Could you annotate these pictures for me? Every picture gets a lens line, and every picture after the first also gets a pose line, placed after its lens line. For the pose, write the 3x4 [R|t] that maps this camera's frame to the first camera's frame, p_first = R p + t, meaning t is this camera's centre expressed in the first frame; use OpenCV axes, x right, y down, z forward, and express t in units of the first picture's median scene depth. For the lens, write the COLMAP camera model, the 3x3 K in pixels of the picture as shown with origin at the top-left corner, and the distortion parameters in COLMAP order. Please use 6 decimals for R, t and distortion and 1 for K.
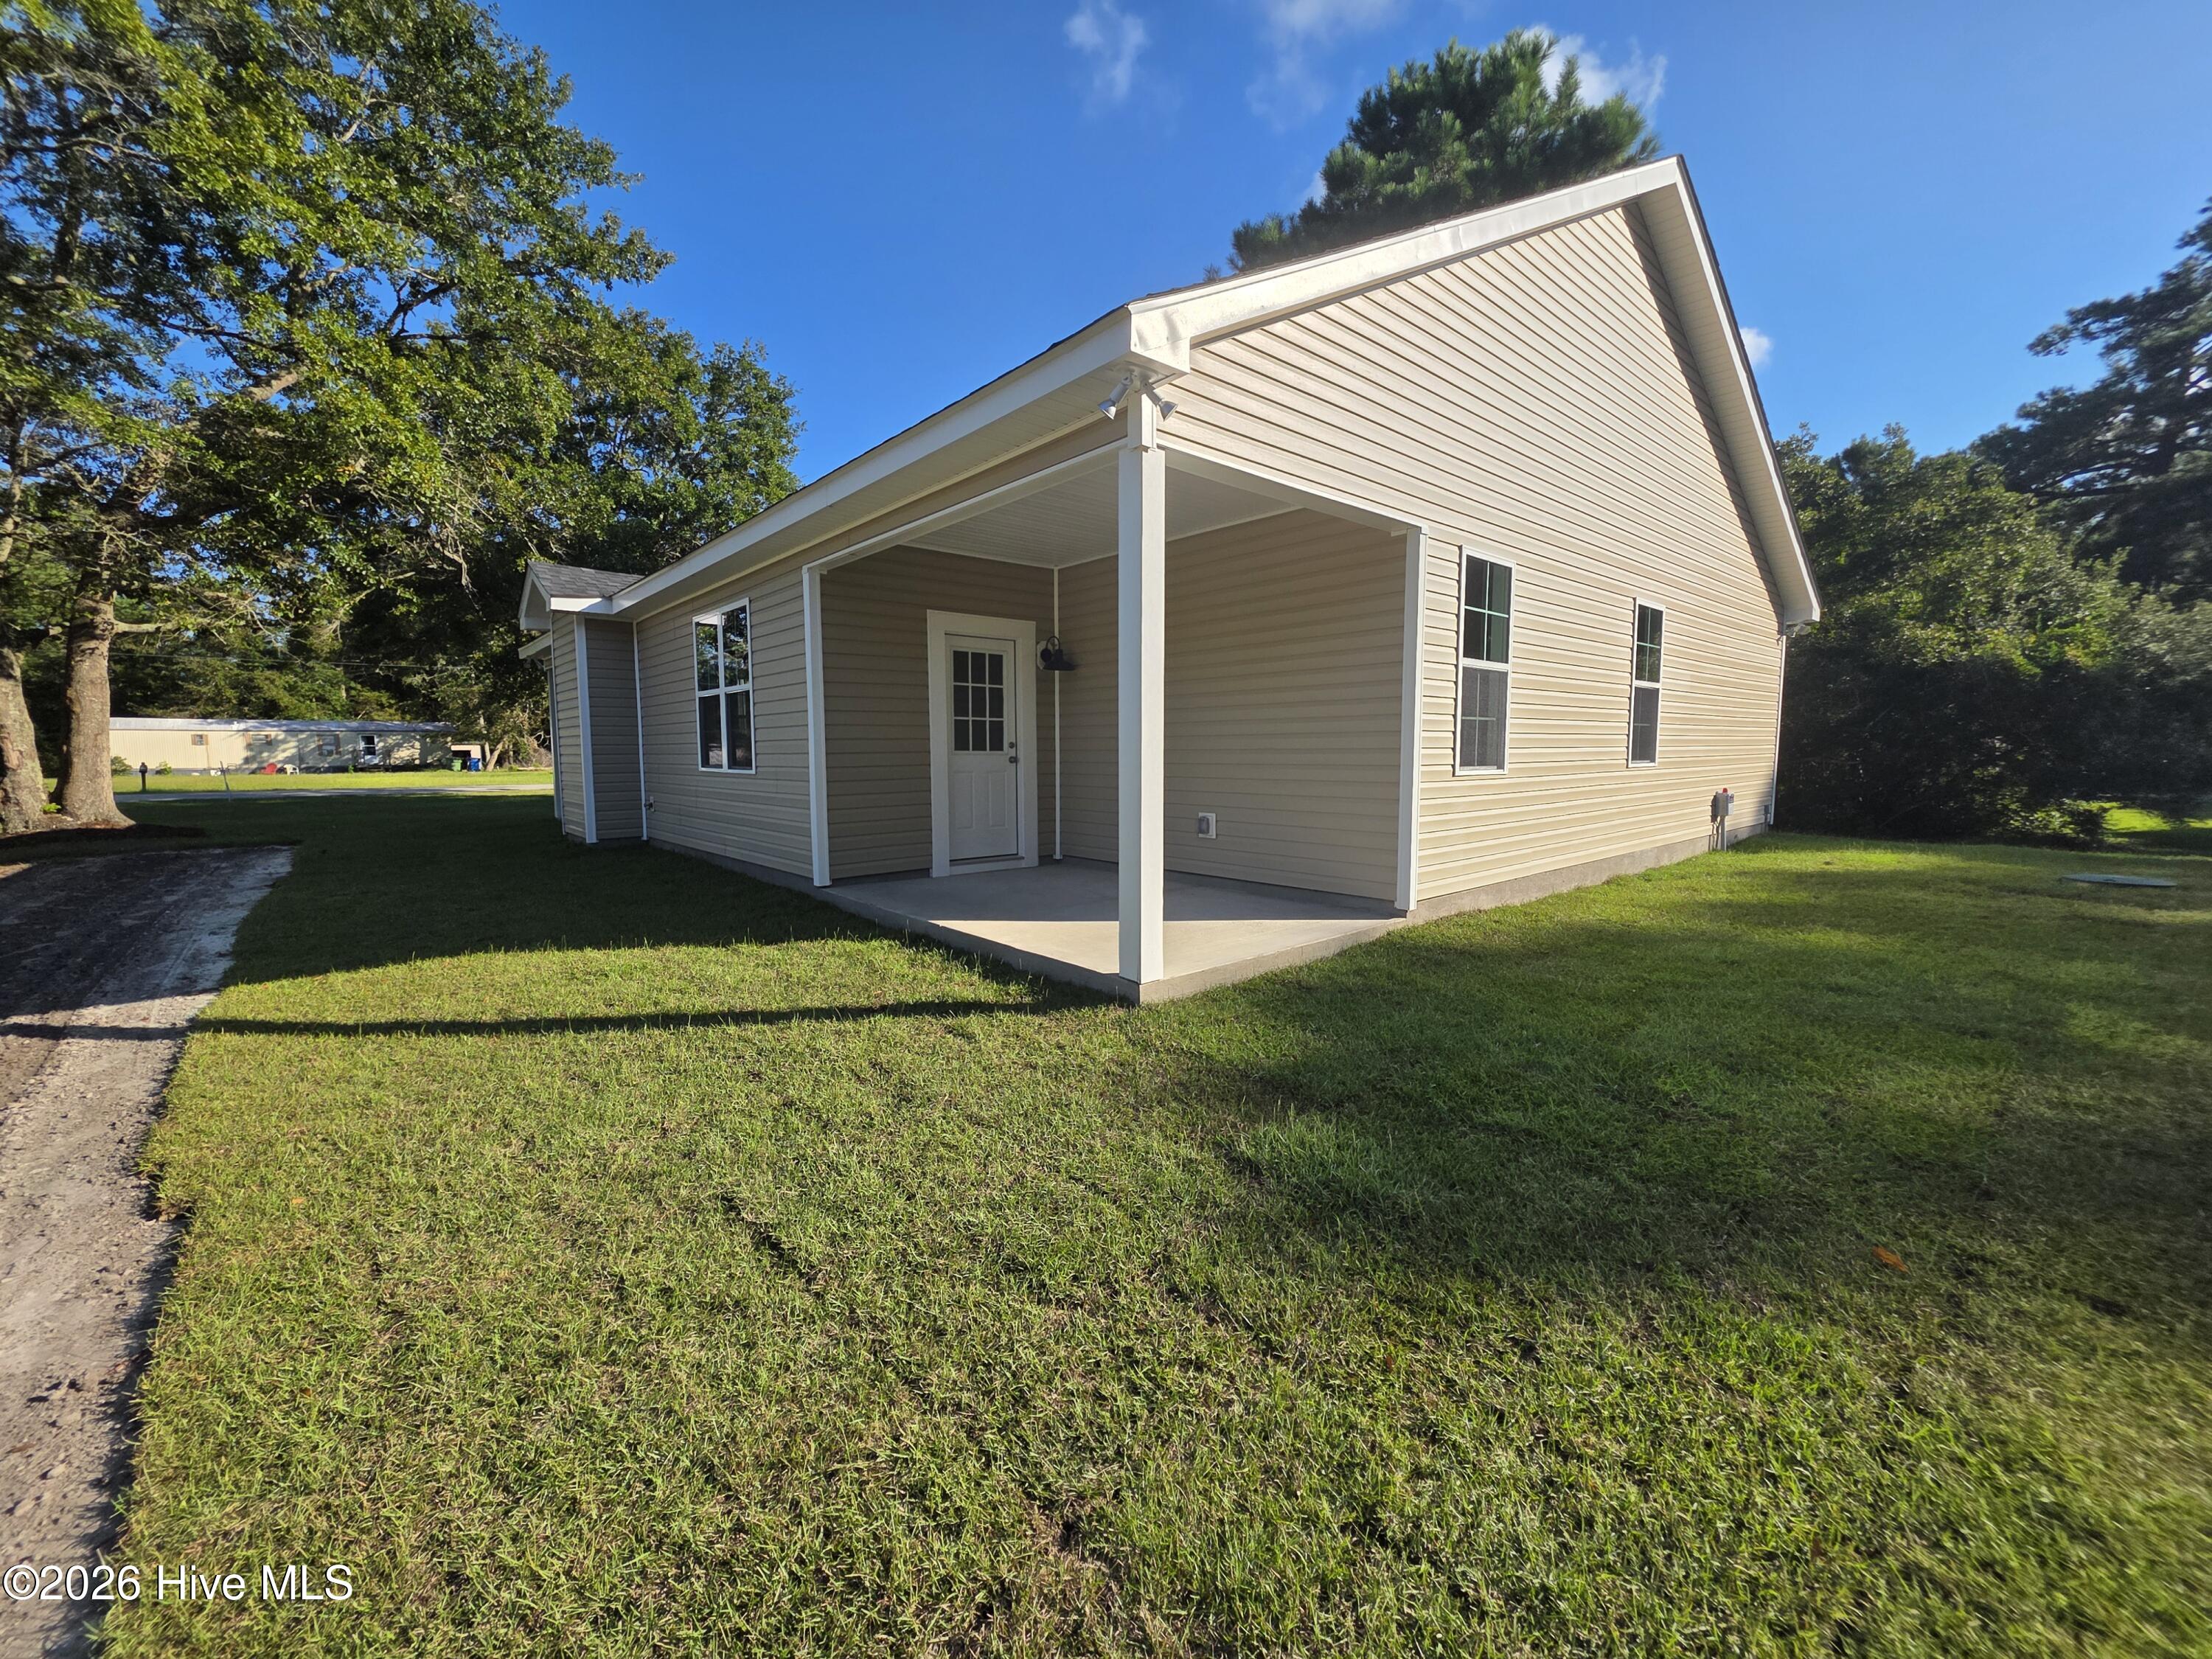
lens RADIAL K [[886.1, 0, 1106.6], [0, 886.1, 831.4], [0, 0, 1]] dist [0.004673, -0.000605]
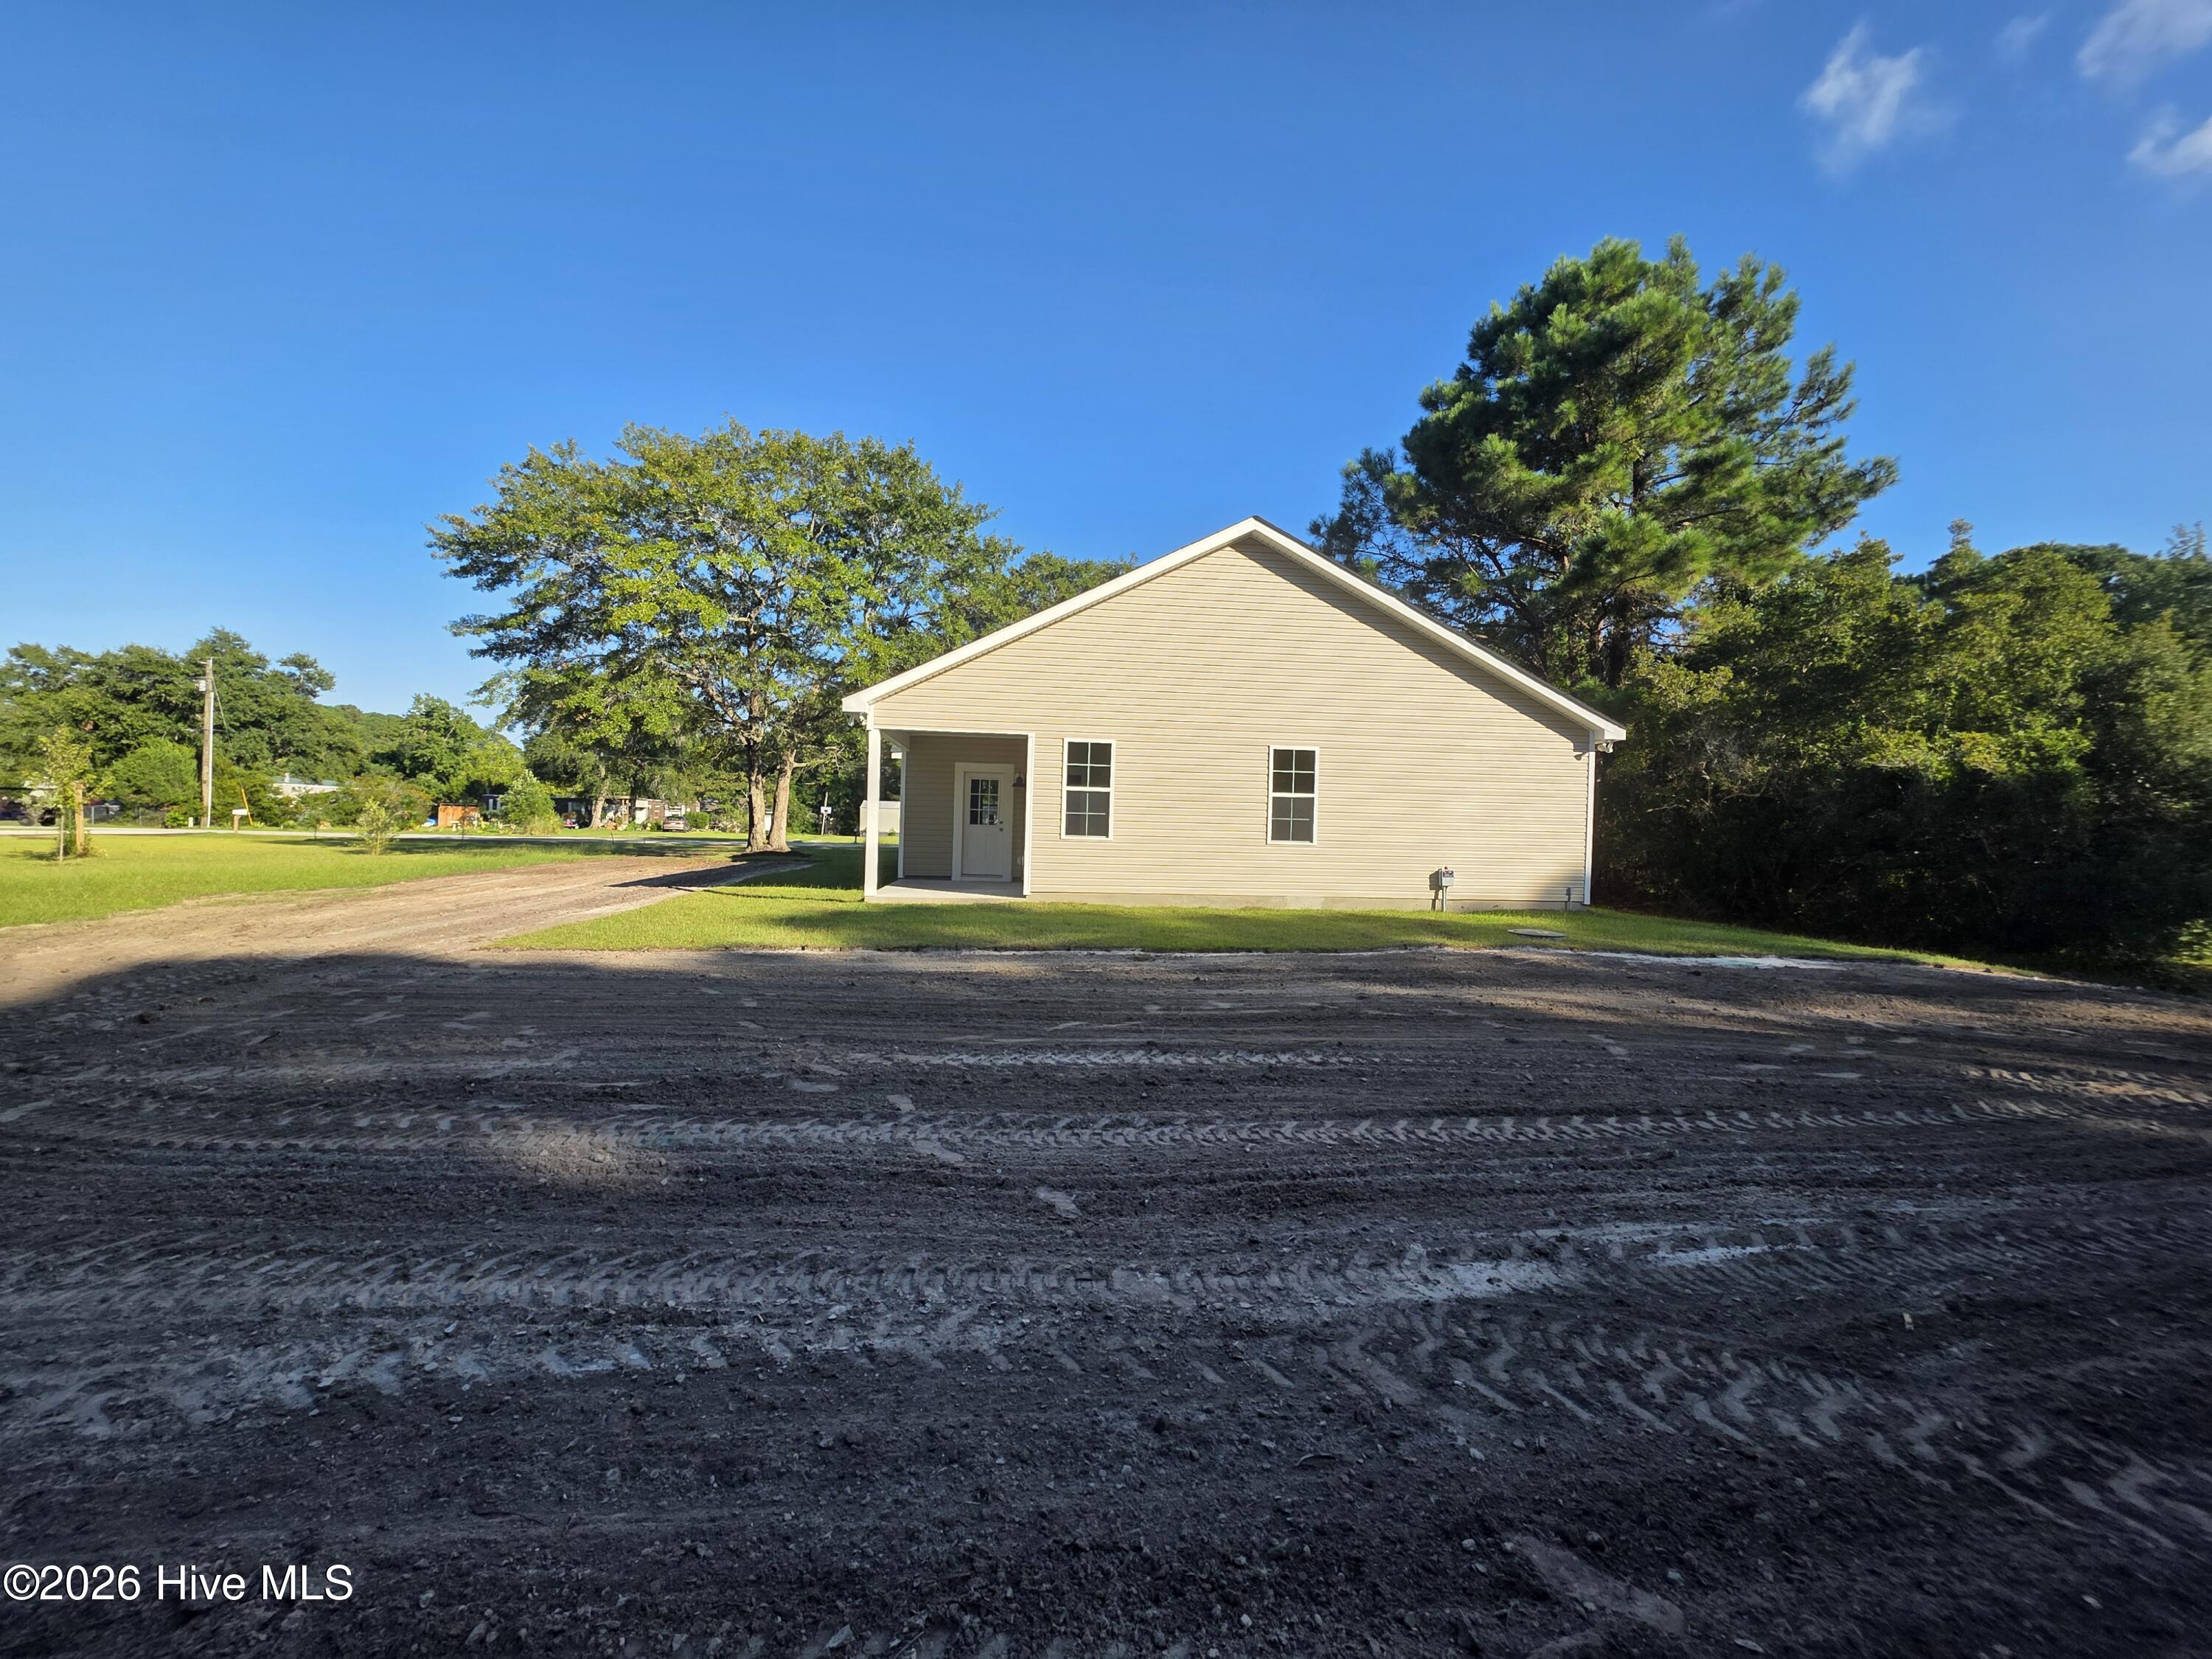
lens RADIAL K [[886.1, 0, 1106.6], [0, 886.1, 831.4], [0, 0, 1]] dist [0.004673, -0.000605]
pose [[0.810995, 0.027288, -0.584416, 1.387376], [-0.082758, 0.994218, -0.068421, 0.048824], [0.579170, 0.103855, 0.808564, -0.576556]]
